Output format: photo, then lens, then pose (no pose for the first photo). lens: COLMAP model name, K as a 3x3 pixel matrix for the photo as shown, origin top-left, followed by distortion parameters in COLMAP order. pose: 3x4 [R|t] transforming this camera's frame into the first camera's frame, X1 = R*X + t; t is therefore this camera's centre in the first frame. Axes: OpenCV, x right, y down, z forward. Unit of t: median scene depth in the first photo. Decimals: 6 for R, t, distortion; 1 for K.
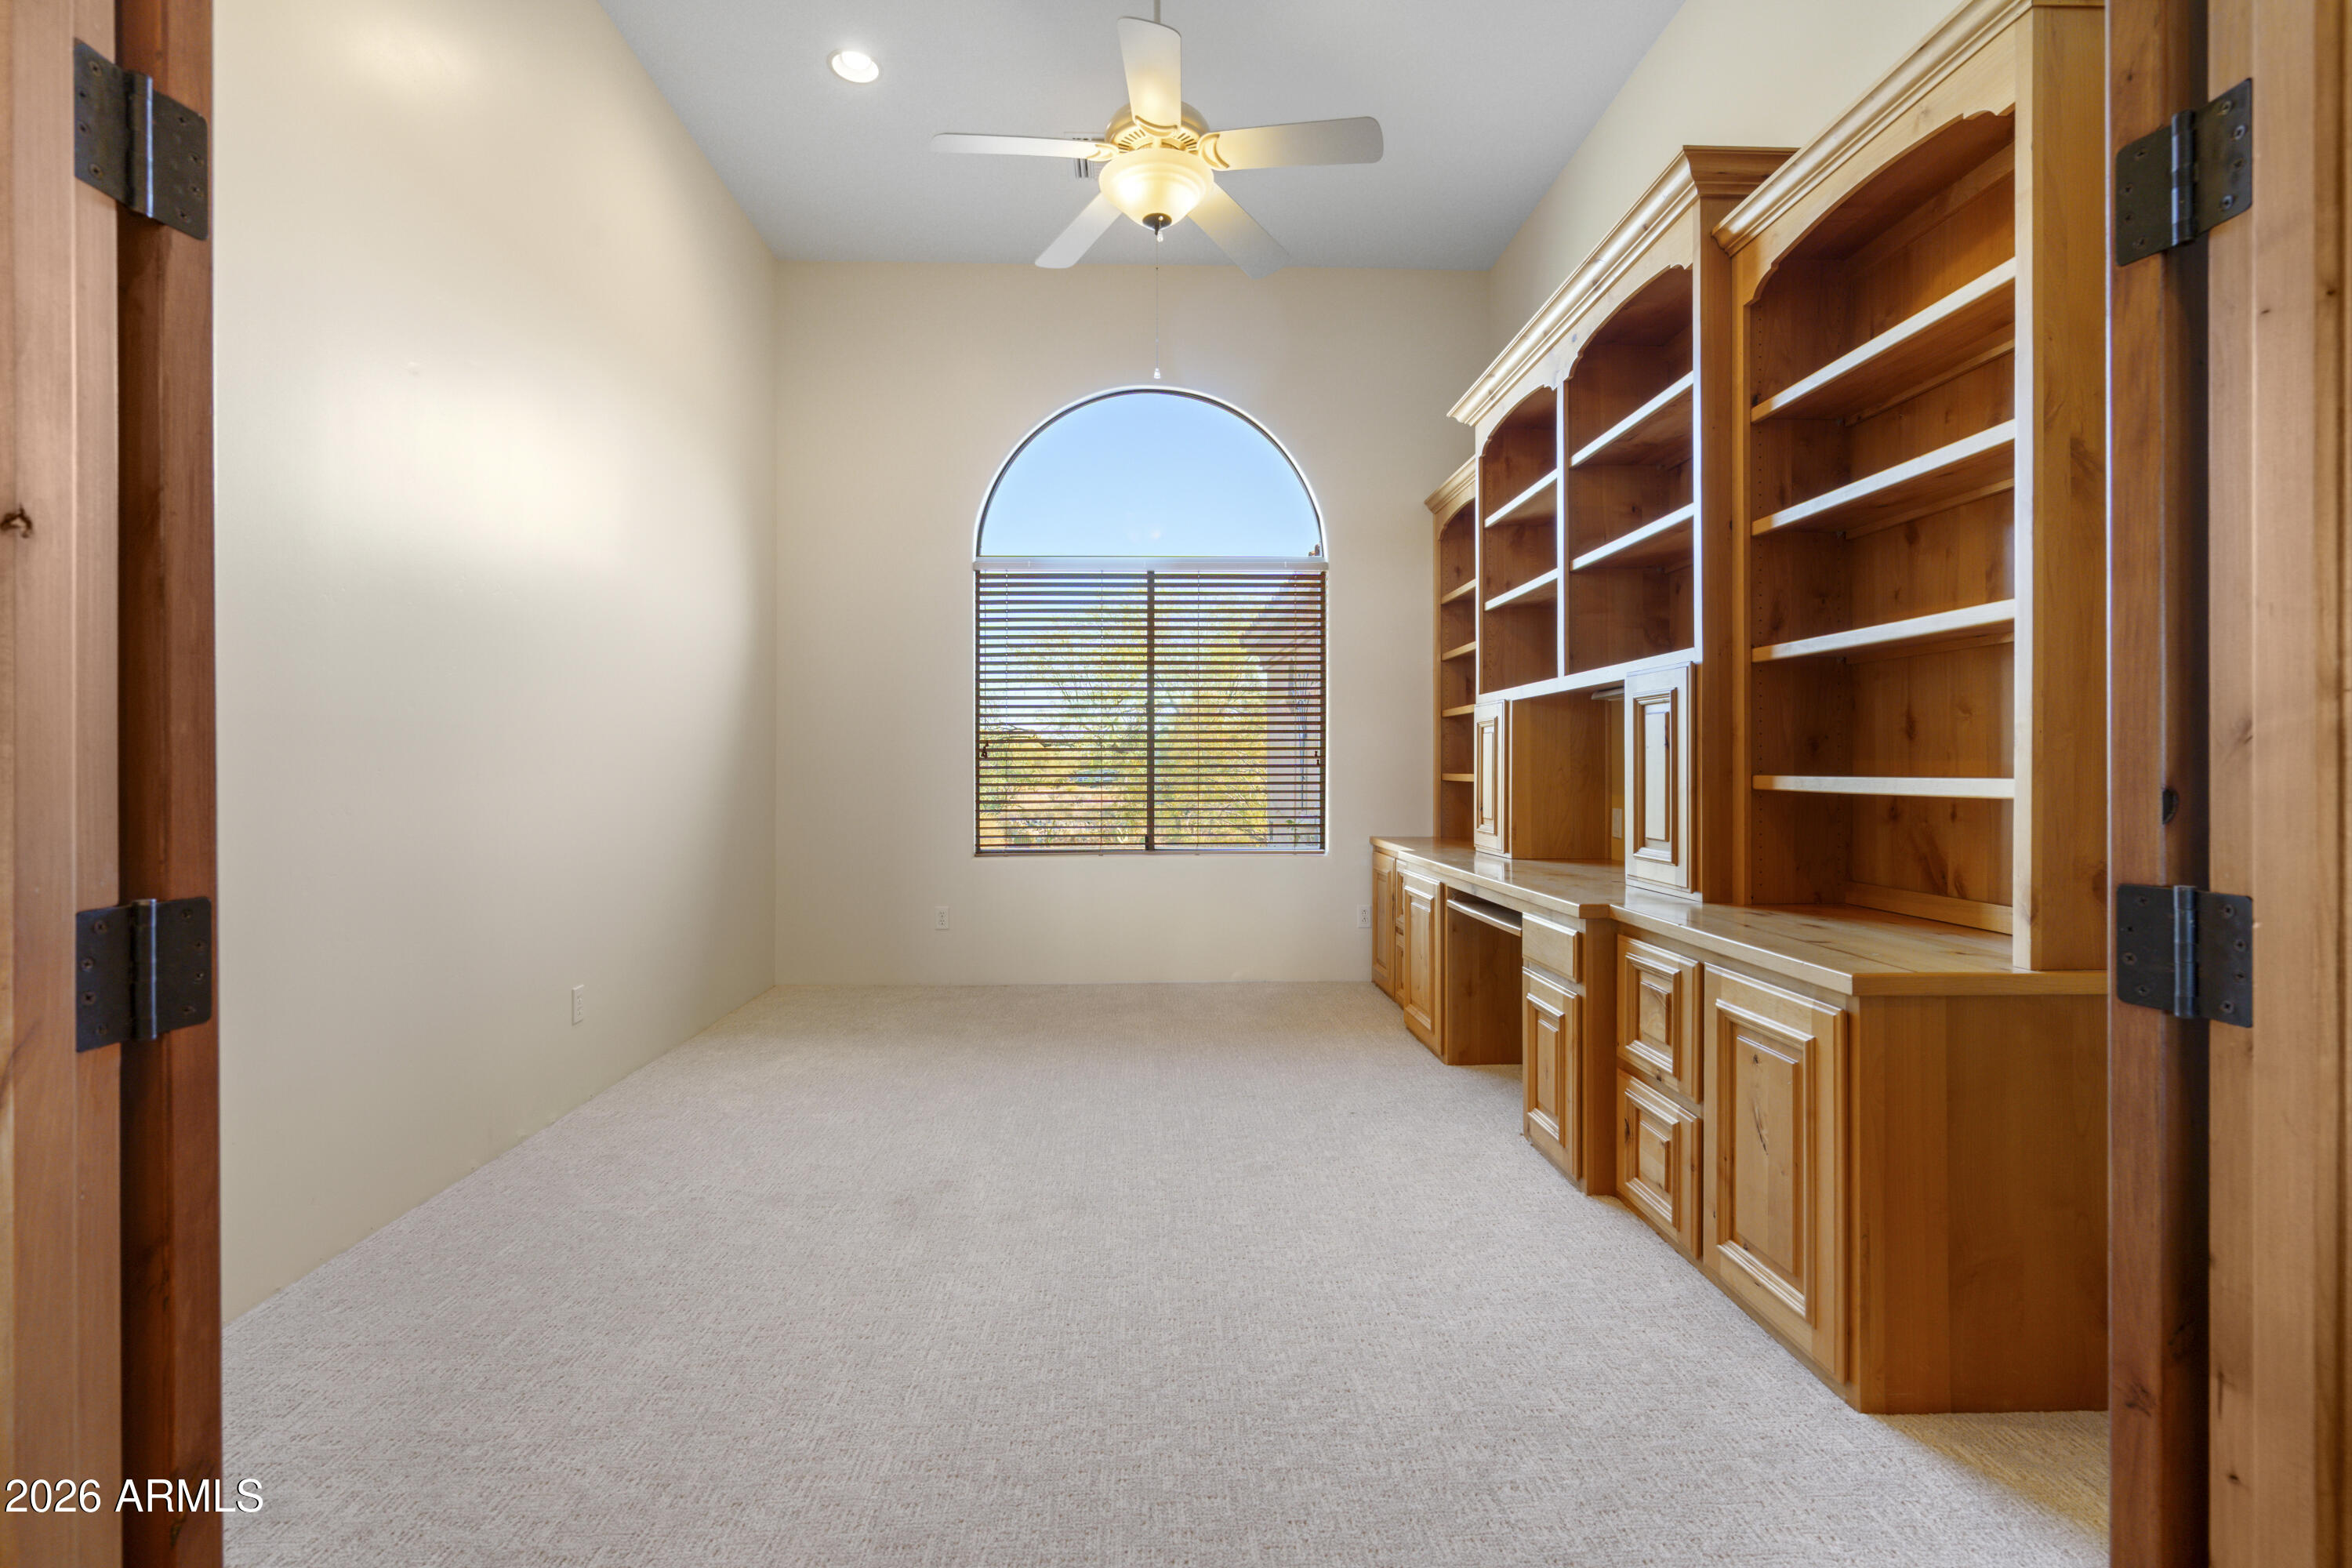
lens RADIAL K [[1058.9, 0, 1179.2], [0, 1058.9, 771.9], [0, 0, 1]] dist [-0.012448, 0.003280]
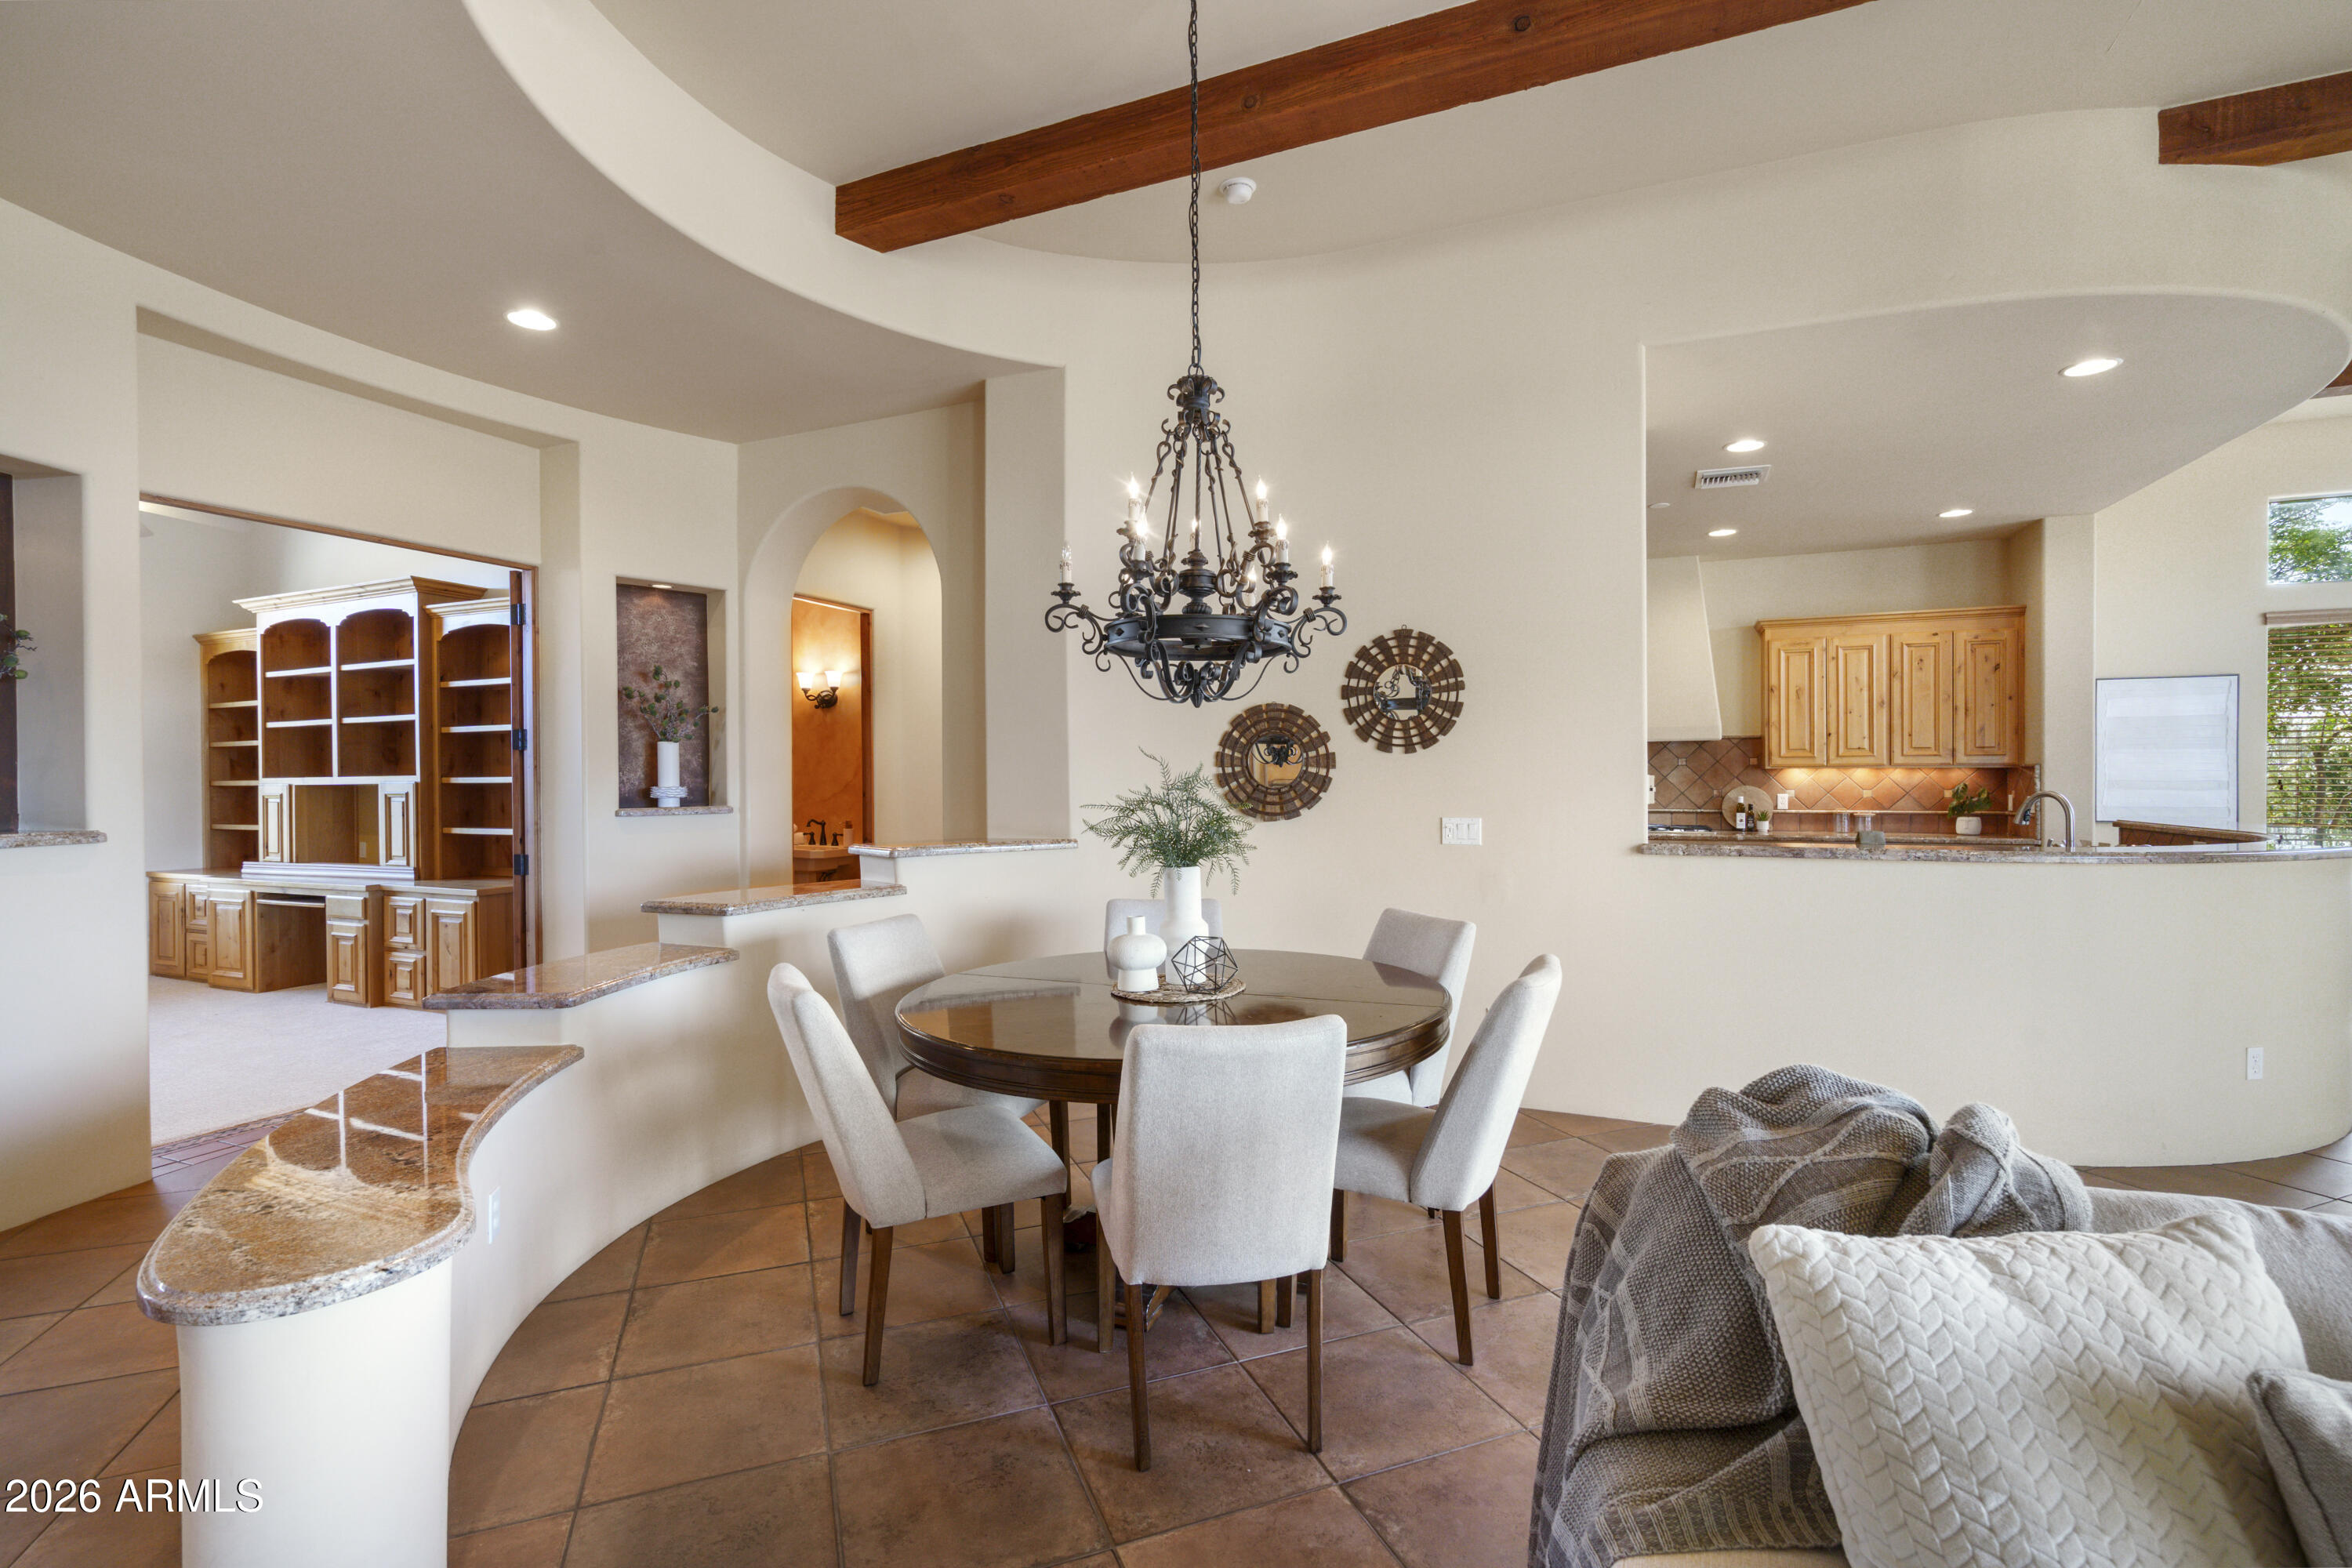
lens RADIAL K [[1058.9, 0, 1183.5], [0, 1058.9, 781.0], [0, 0, 1]] dist [-0.012448, 0.003280]
pose [[0.435624, -0.007924, 0.900094, -0.902959], [0.010564, 0.999937, 0.003691, -0.093802], [-0.900067, 0.007901, 0.435680, -1.608854]]
